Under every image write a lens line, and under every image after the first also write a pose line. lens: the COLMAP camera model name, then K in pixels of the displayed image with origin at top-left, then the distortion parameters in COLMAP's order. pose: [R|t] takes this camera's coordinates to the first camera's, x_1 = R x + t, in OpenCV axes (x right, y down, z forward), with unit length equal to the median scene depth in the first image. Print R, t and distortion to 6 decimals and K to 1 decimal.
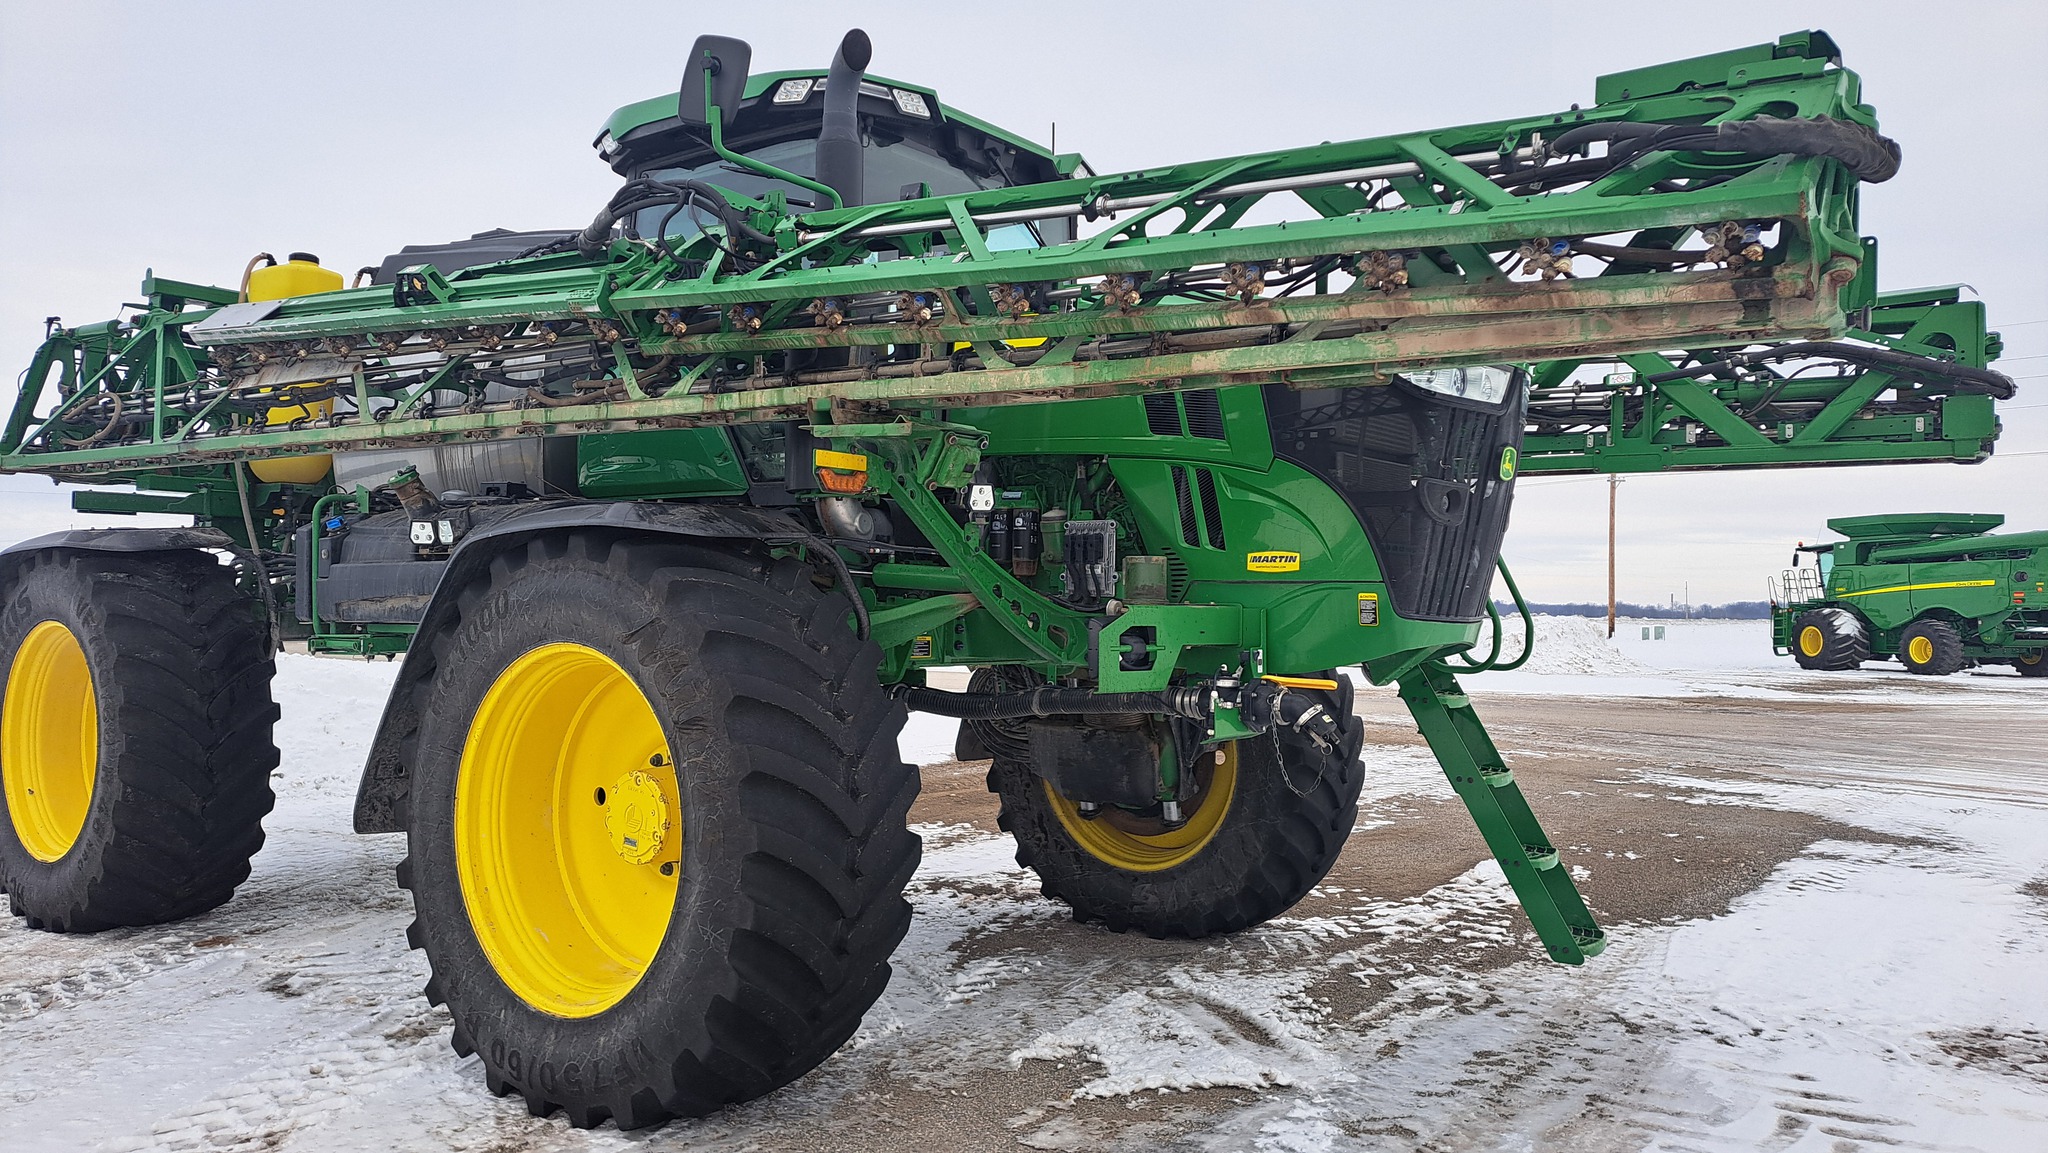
lens RADIAL K [[1524.8, 0, 1024.0], [0, 1524.8, 576.5], [0, 0, 1]] dist [-0.007753, -0.001981]
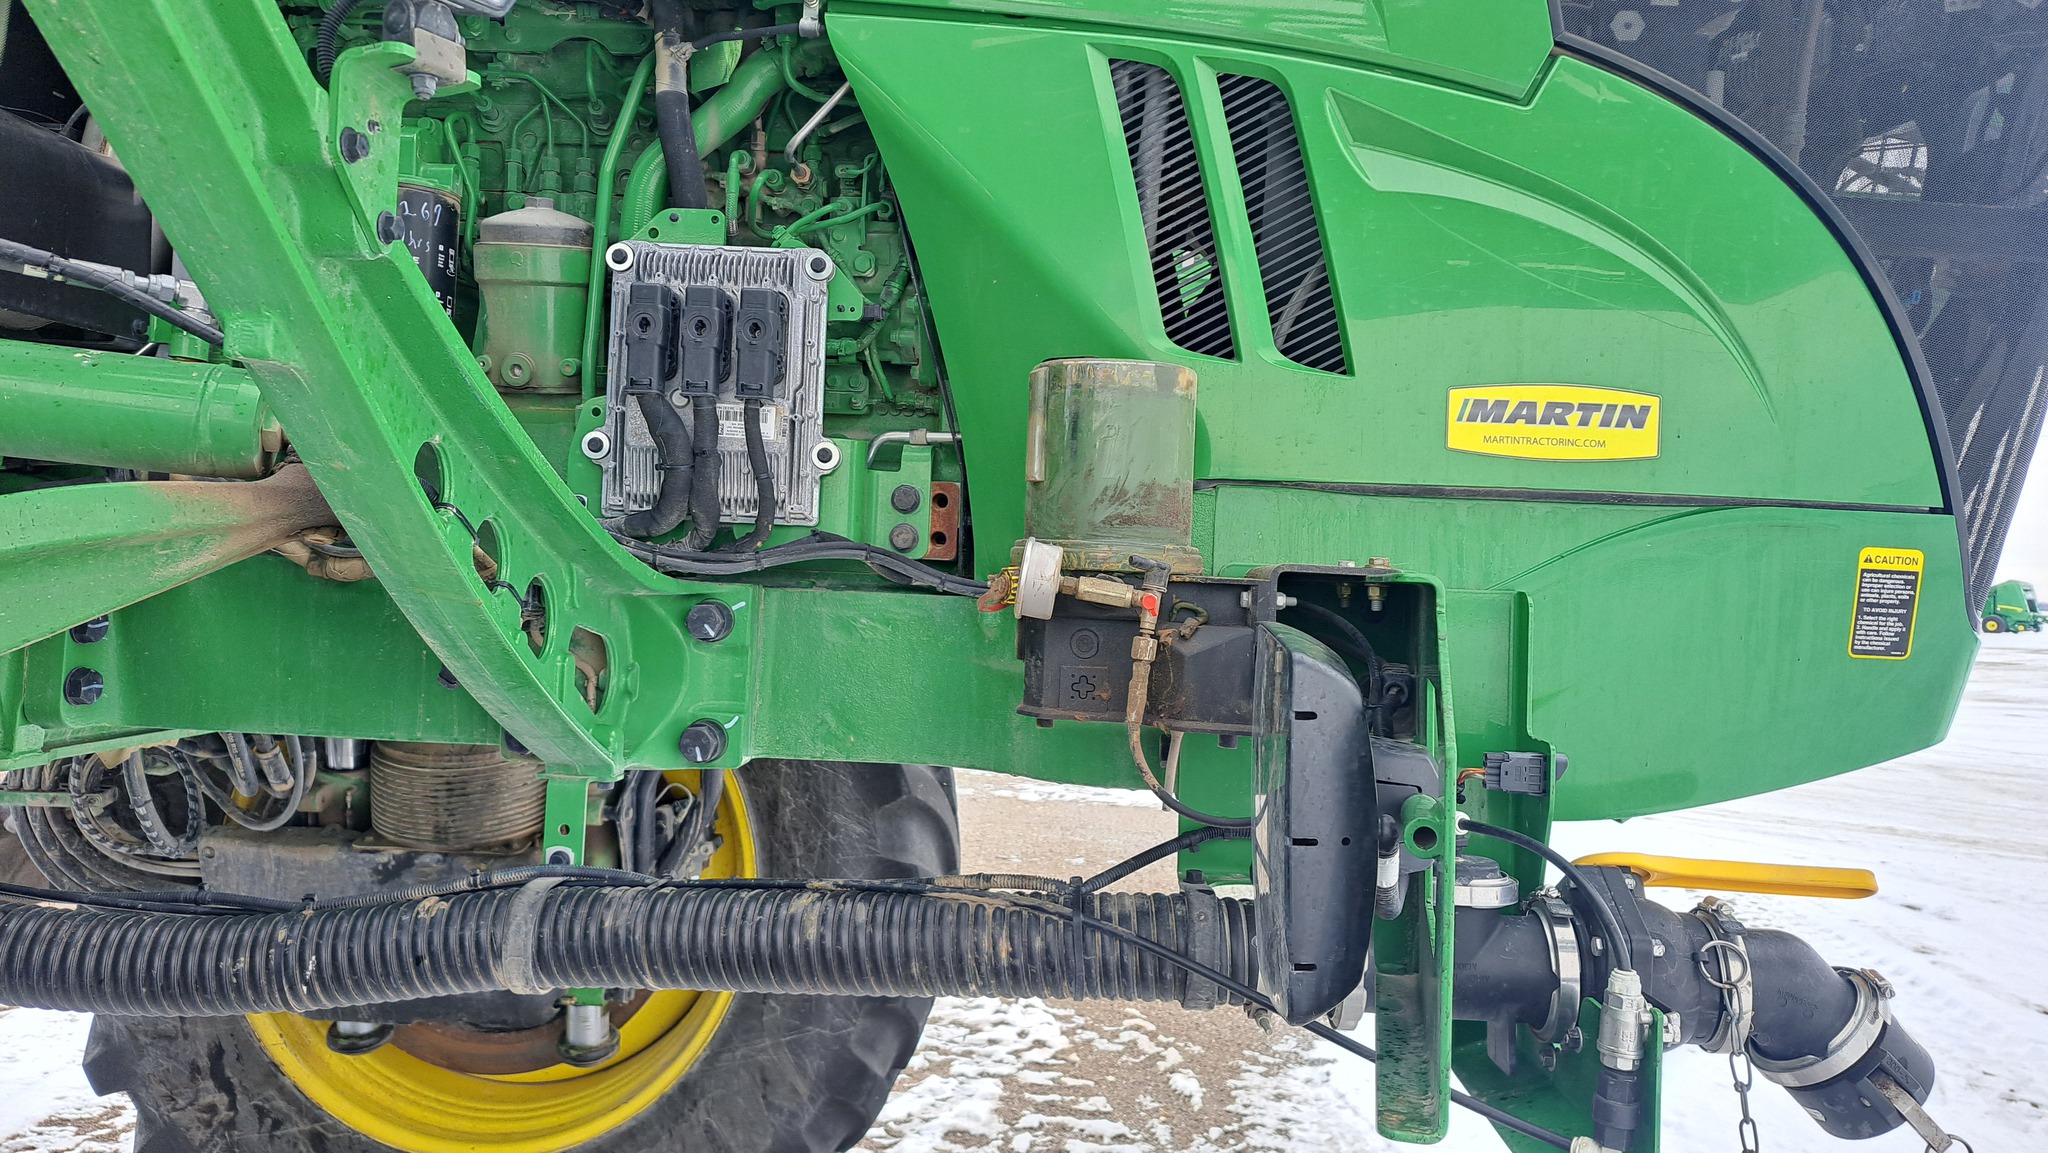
lens RADIAL K [[1468.3, 0, 1012.8], [0, 1468.3, 566.5], [0, 0, 1]] dist [0.085640, -0.105101]
pose [[0.819524, 0.025579, 0.572474, -0.064605], [-0.042230, 0.998983, 0.015818, 0.014759], [-0.571487, -0.037139, 0.819770, 0.753376]]
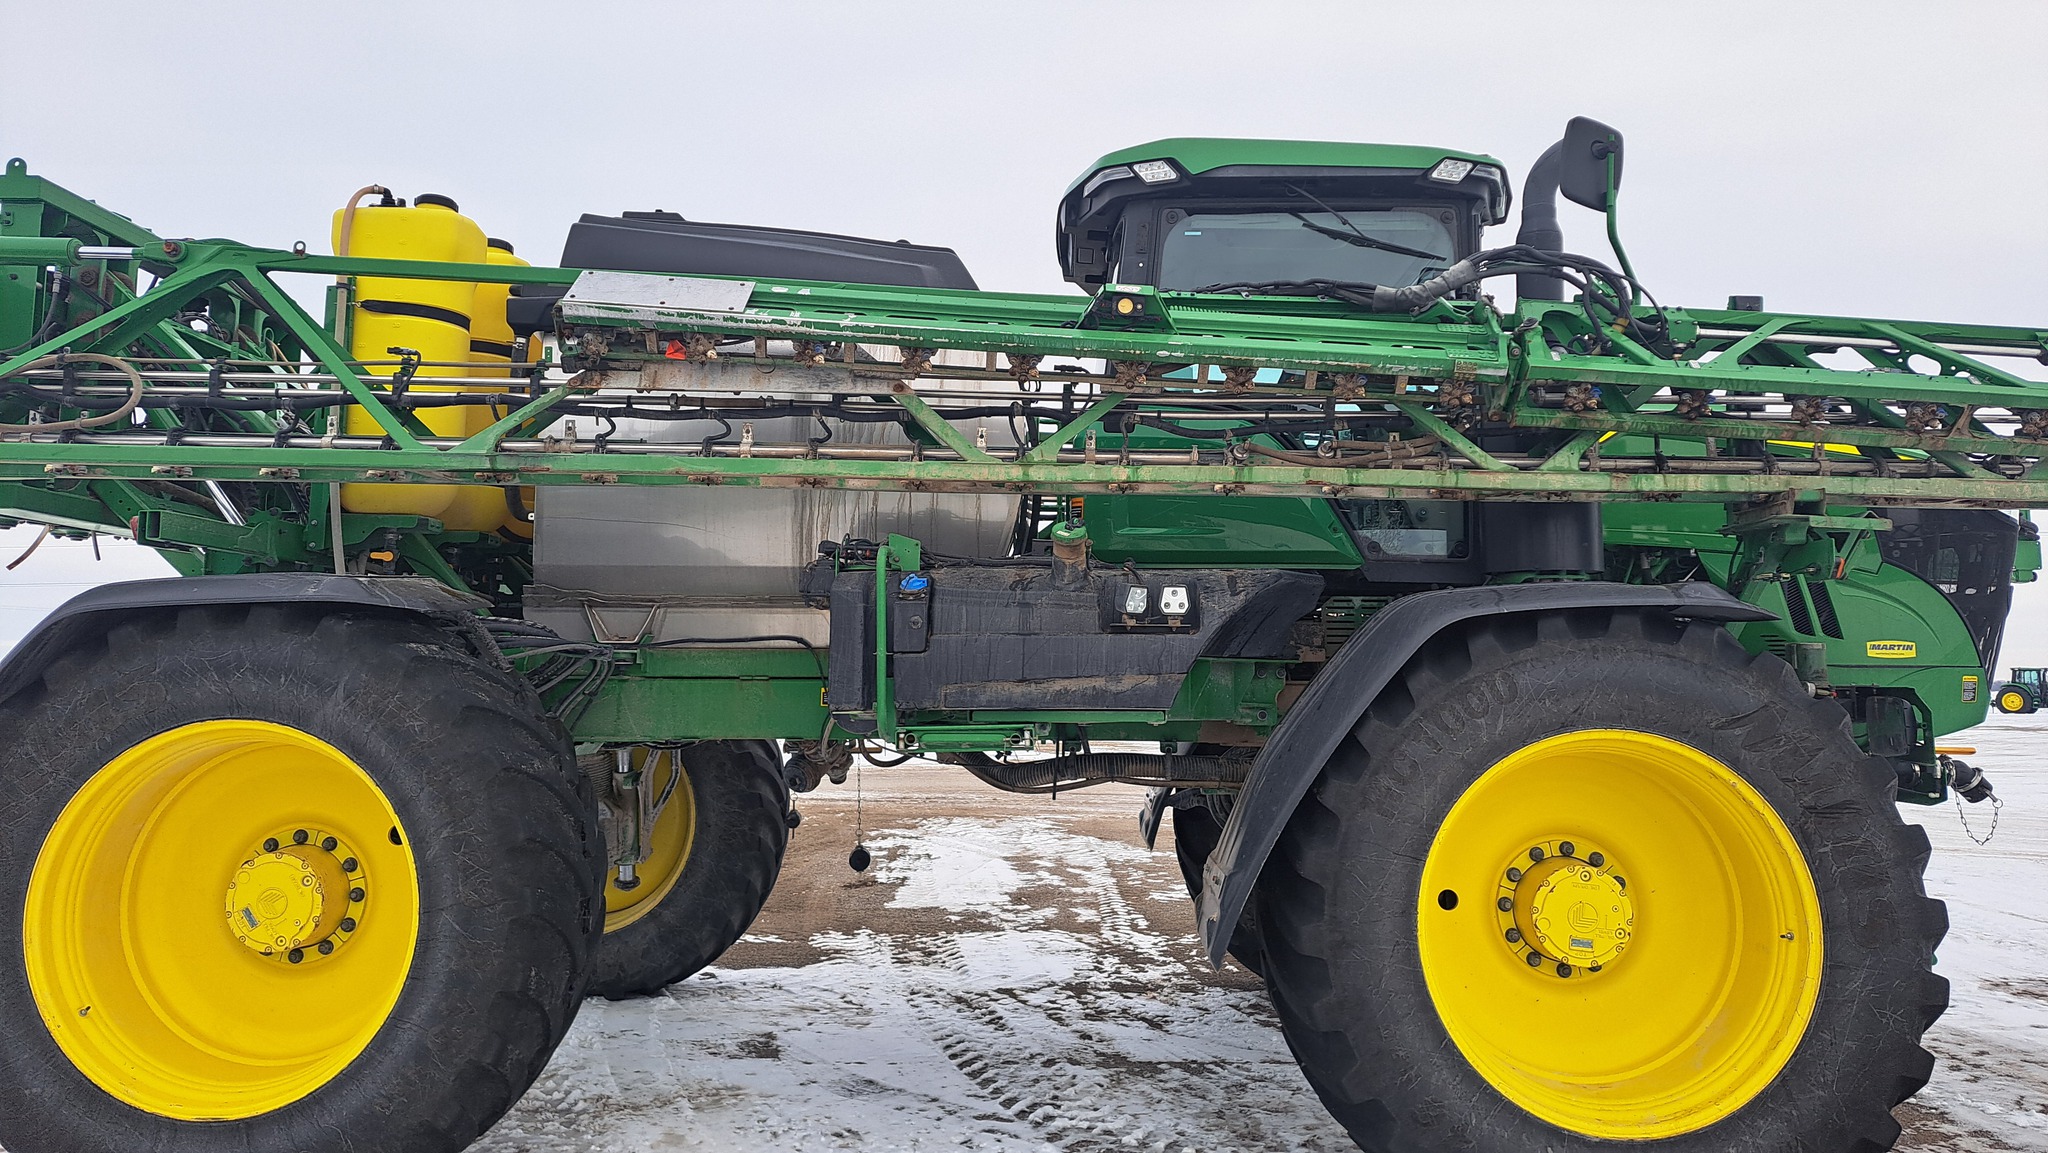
lens RADIAL K [[1468.3, 0, 1012.8], [0, 1468.3, 566.5], [0, 0, 1]] dist [0.085640, -0.105101]
pose [[0.799639, 0.045683, 0.598741, -0.995738], [-0.008152, 0.997836, -0.065247, 0.006295], [-0.600426, 0.047294, 0.798280, 0.427548]]
